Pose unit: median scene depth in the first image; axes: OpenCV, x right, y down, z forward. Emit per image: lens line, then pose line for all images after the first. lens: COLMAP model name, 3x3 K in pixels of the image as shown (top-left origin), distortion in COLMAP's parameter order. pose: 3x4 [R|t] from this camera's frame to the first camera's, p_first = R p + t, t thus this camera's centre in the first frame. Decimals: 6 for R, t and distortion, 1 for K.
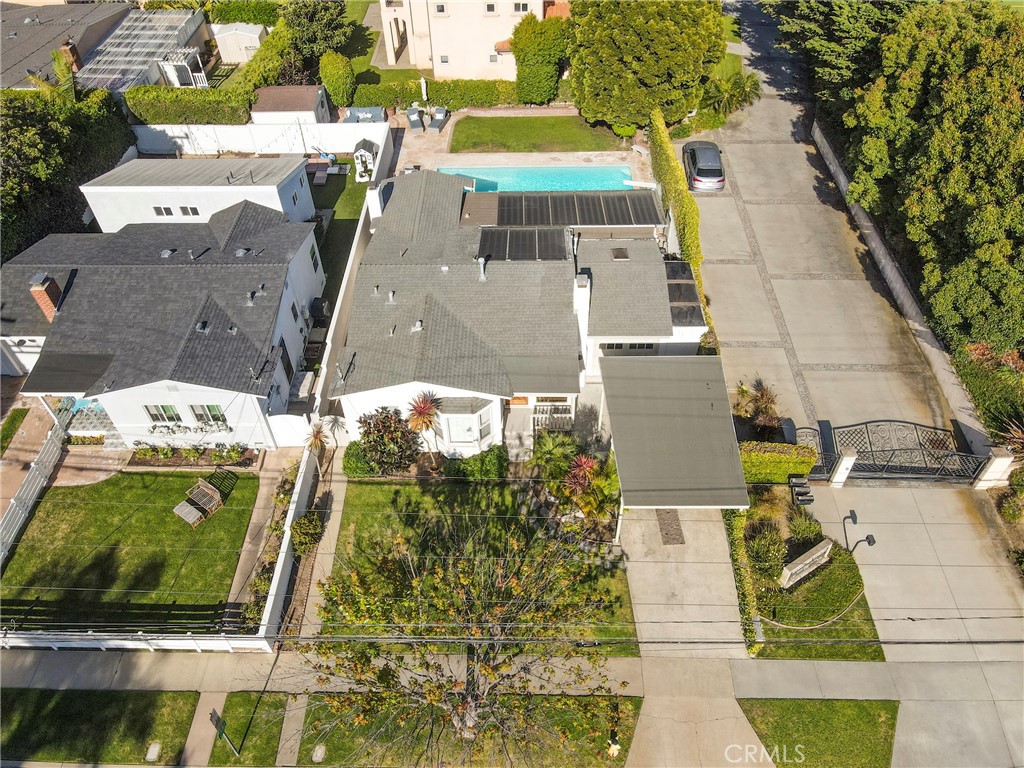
lens RADIAL K [[748.2, 0, 512.0], [0, 748.2, 384.0], [0, 0, 1]] dist [0.002865, 0.012221]
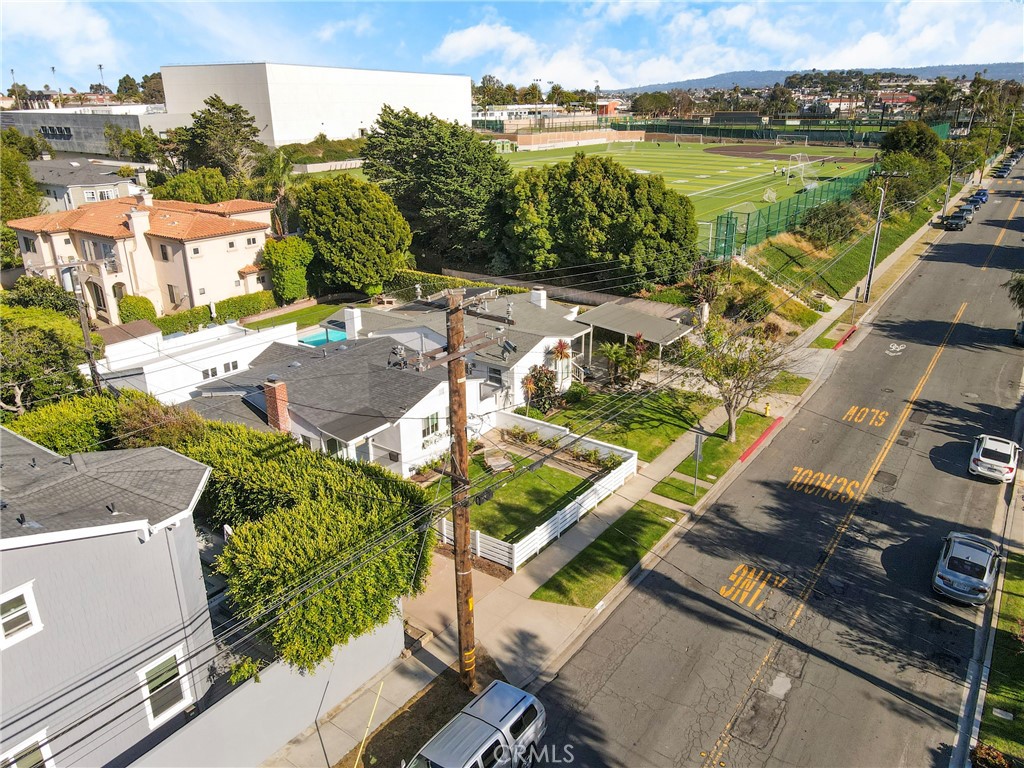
lens RADIAL K [[750.6, 0, 512.0], [0, 750.6, 384.0], [0, 0, 1]] dist [-0.001947, -0.000900]
pose [[0.564391, -0.284145, 0.775064, -1.217703], [0.593374, 0.792375, -0.141596, 0.221429], [-0.573907, 0.539818, 0.615814, 0.106654]]
